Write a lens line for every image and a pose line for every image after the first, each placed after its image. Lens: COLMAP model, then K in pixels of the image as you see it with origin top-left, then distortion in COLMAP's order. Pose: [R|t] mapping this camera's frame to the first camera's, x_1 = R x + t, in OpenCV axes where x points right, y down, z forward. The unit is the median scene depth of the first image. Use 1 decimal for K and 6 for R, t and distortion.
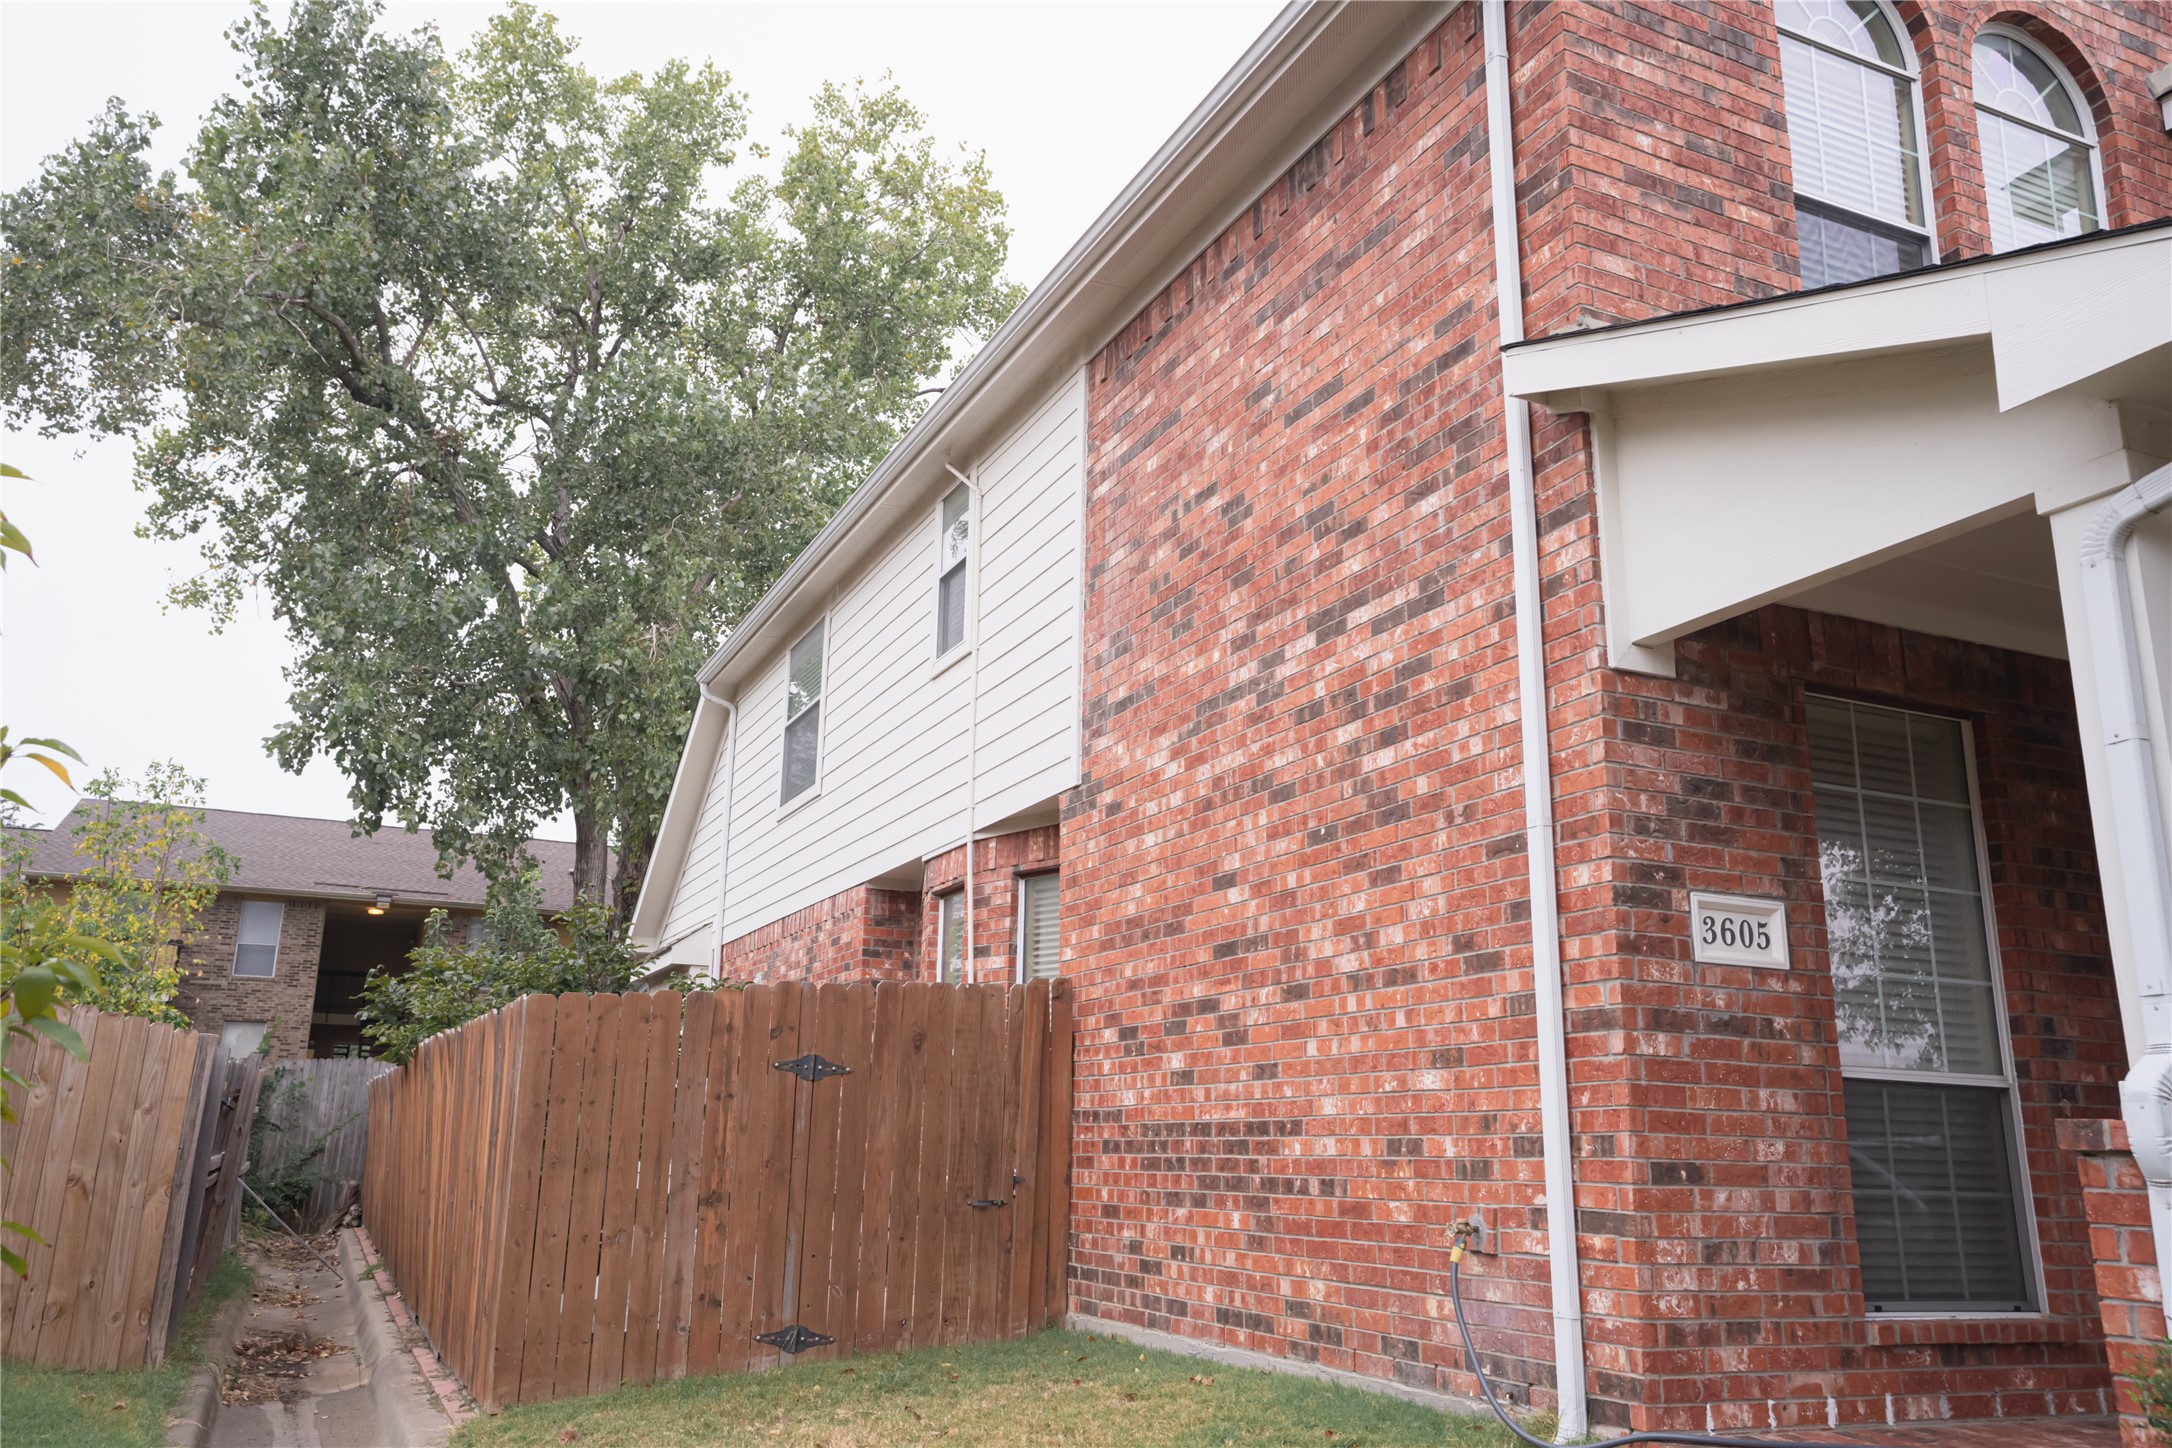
lens RADIAL K [[1721.3, 0, 1088.1], [0, 1721.3, 722.3], [0, 0, 1]] dist [0.002240, 0.031282]
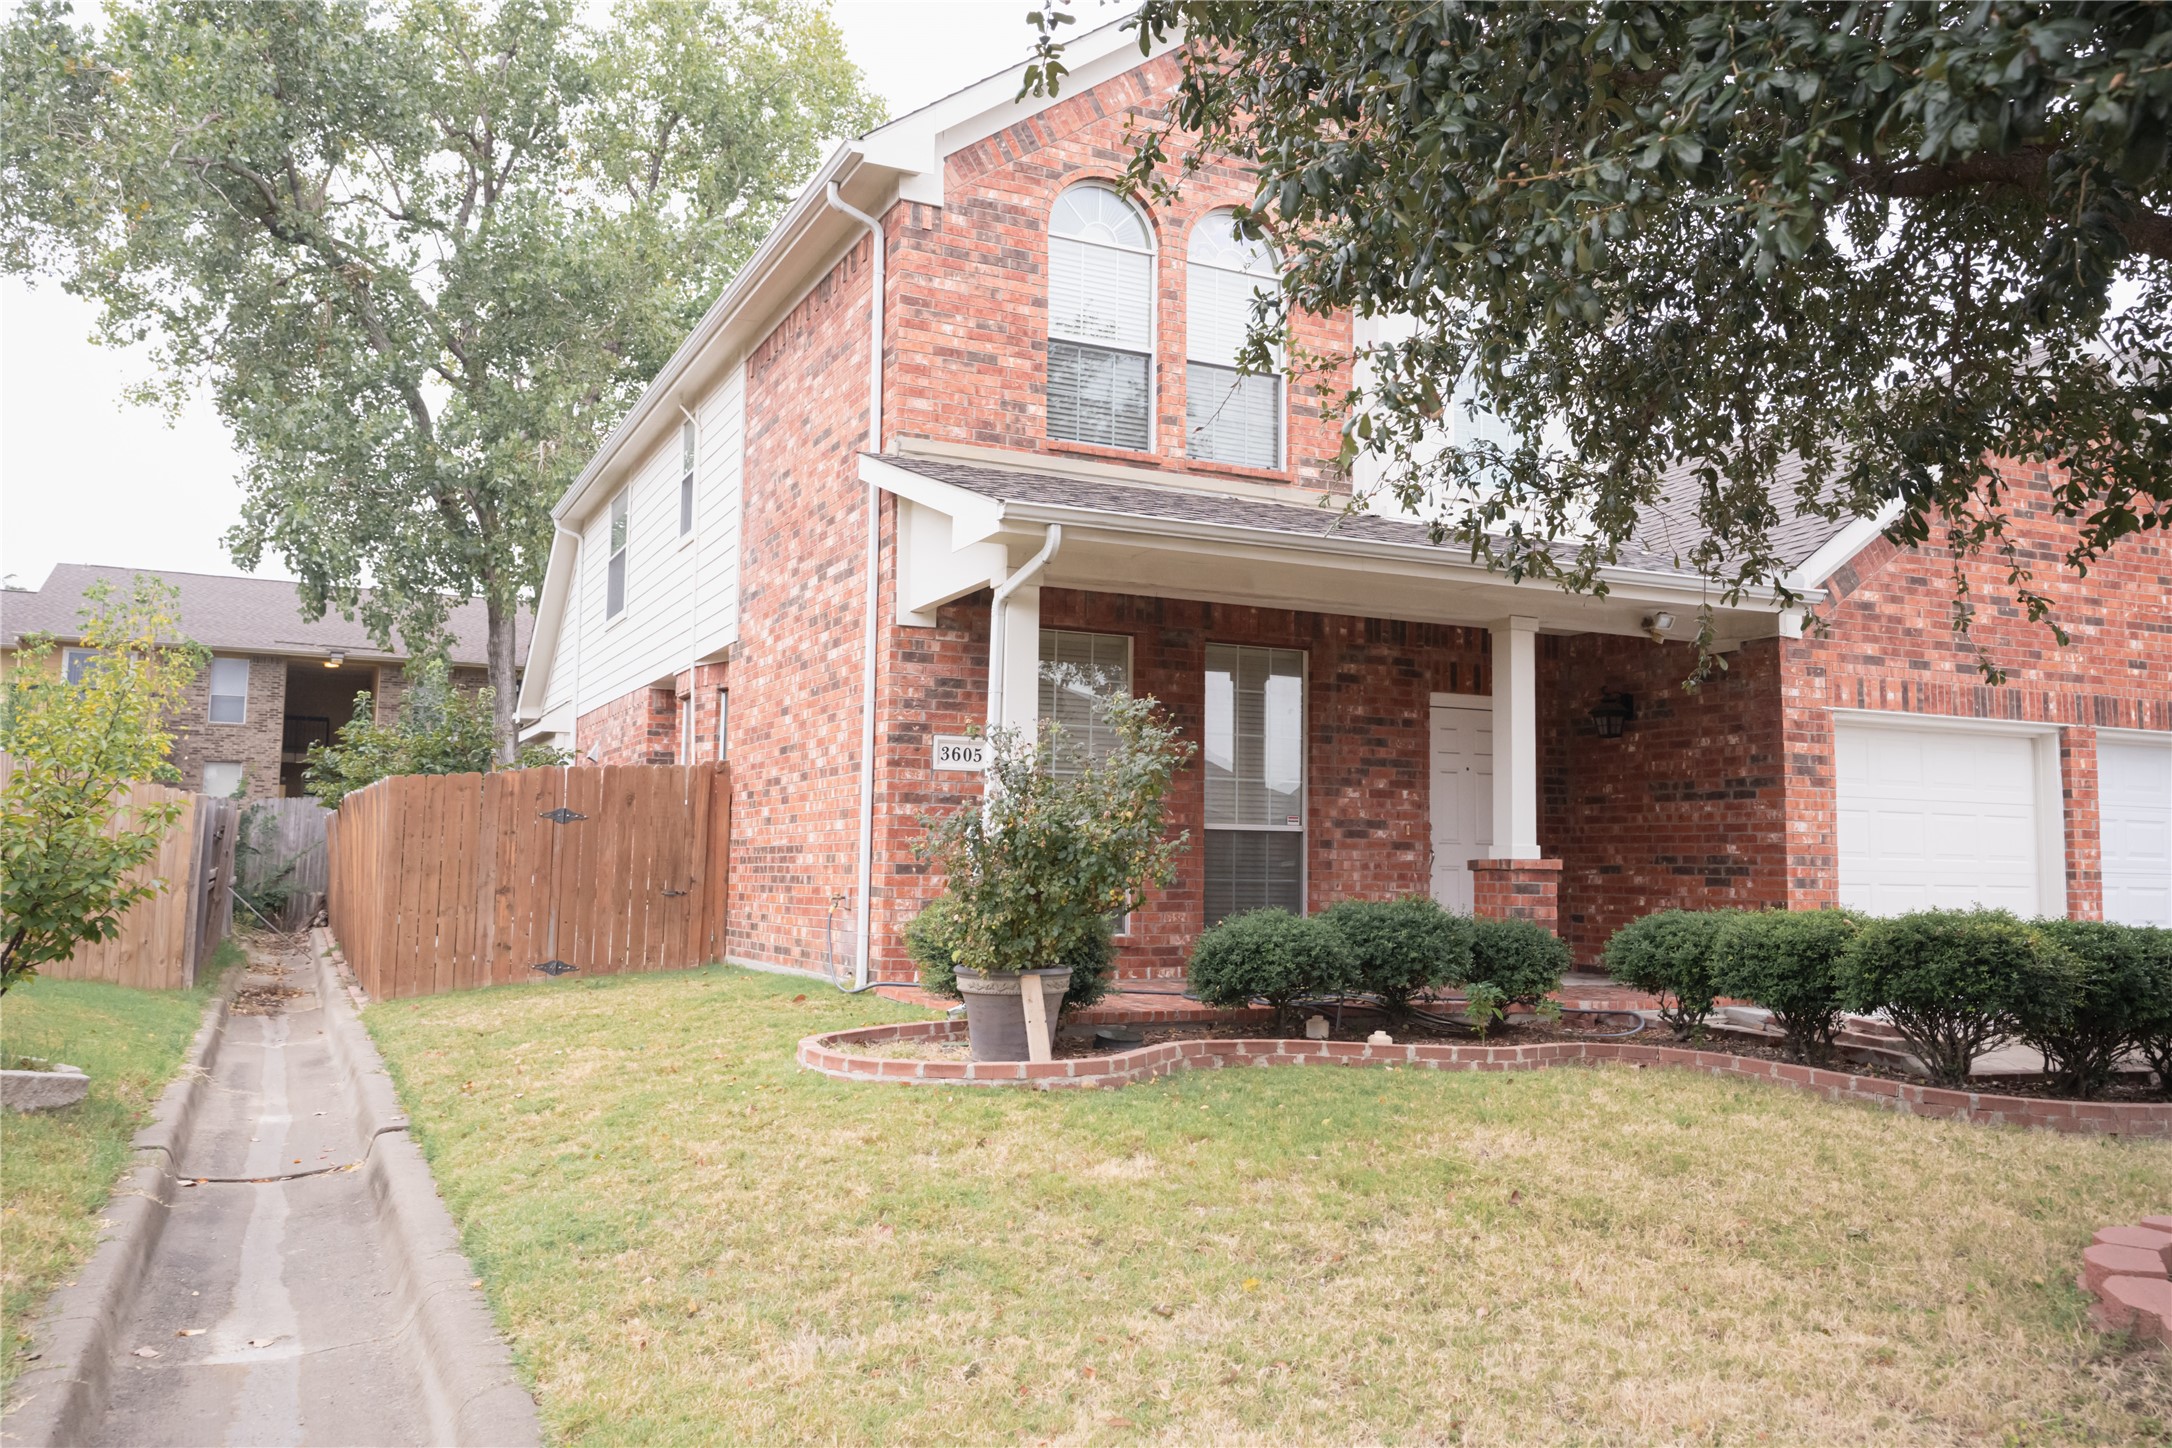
lens RADIAL K [[1721.3, 0, 1086.1], [0, 1721.3, 728.2], [0, 0, 1]] dist [0.002240, 0.031282]
pose [[0.999868, -0.004665, 0.015557, 0.226598], [0.002100, 0.986953, 0.160997, -0.108381], [-0.016105, -0.160943, 0.986832, -0.462240]]
